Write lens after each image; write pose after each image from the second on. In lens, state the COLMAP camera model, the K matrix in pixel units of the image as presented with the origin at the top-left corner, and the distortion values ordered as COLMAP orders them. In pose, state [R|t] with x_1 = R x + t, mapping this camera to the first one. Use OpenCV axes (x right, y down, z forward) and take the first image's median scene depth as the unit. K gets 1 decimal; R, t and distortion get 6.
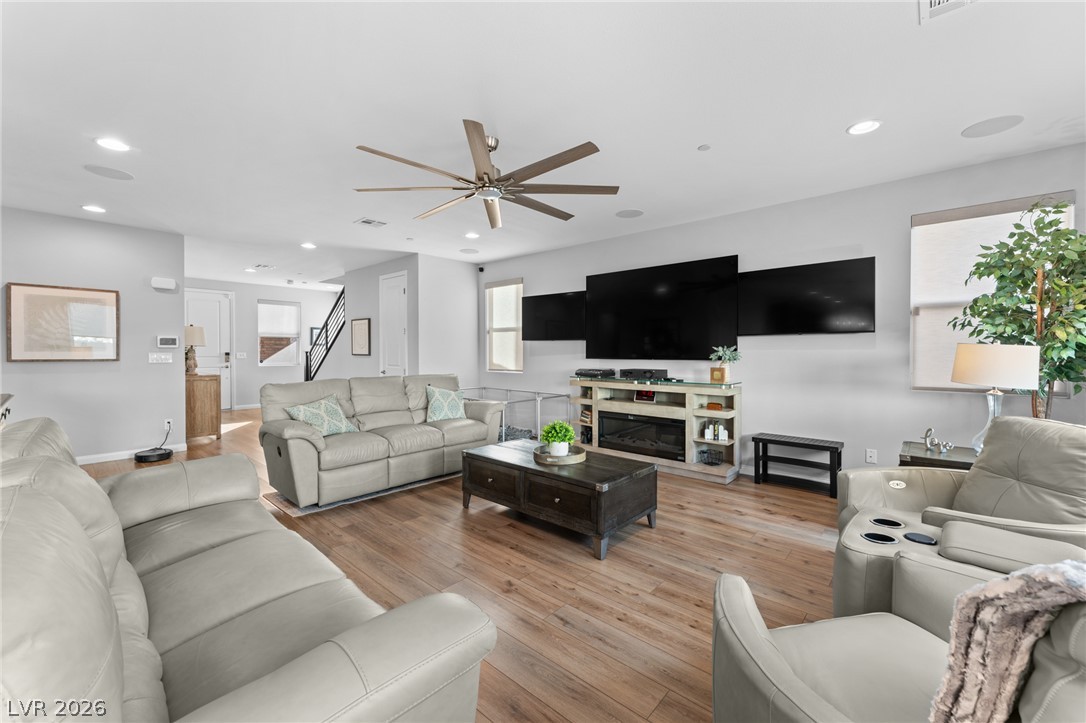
lens RADIAL K [[437.0, 0, 544.5], [0, 437.0, 354.9], [0, 0, 1]] dist [0.000317, -0.000012]
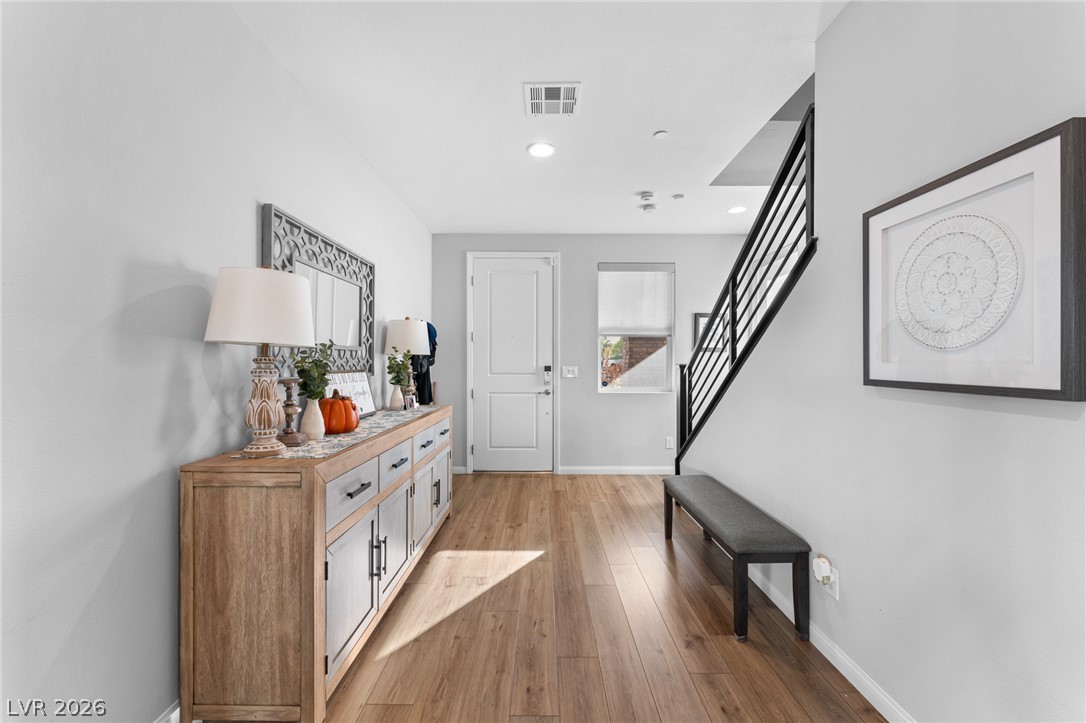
lens RADIAL K [[434.0, 0, 543.0], [0, 434.0, 361.5], [0, 0, 1]] dist [-0.000127, 0.000099]
pose [[0.664877, 0.000687, -0.746953, -0.380723], [-0.009650, 0.999924, -0.007670, -0.007829], [0.746891, 0.012308, 0.664833, 0.735153]]
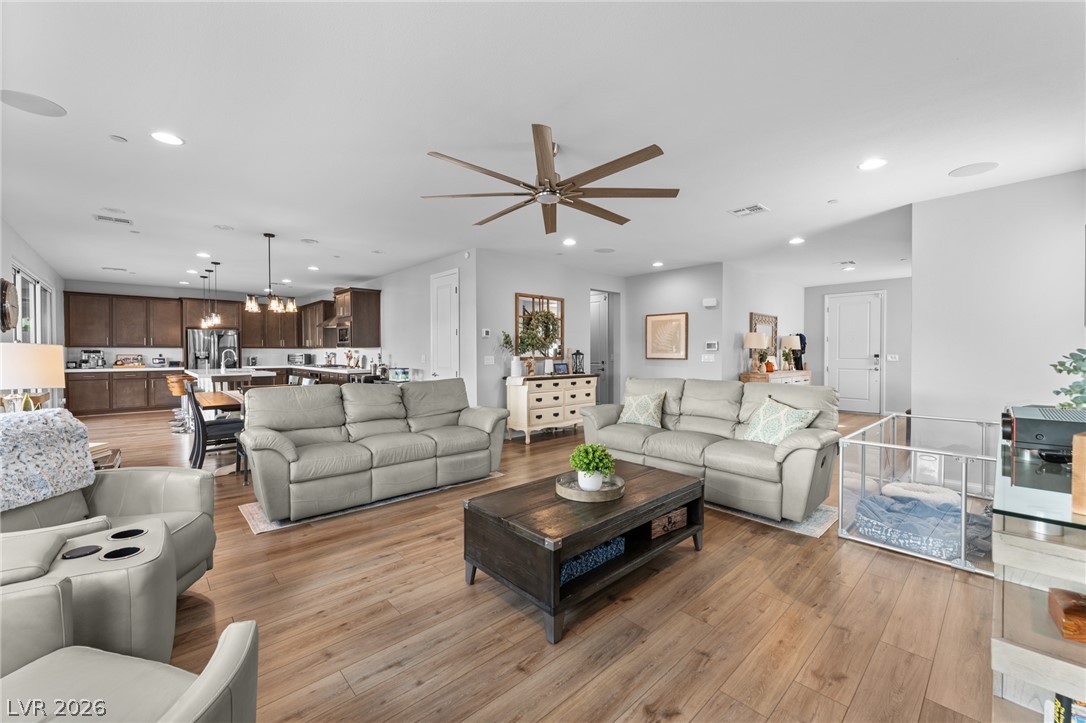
lens RADIAL K [[431.4, 0, 539.6], [0, 431.4, 359.7], [0, 0, 1]] dist [0.000343, -0.000027]
pose [[-0.099430, 0.015778, -0.994919, 0.332389], [-0.008603, 0.999823, 0.016716, -0.003799], [0.995007, 0.010221, -0.099276, 0.409512]]
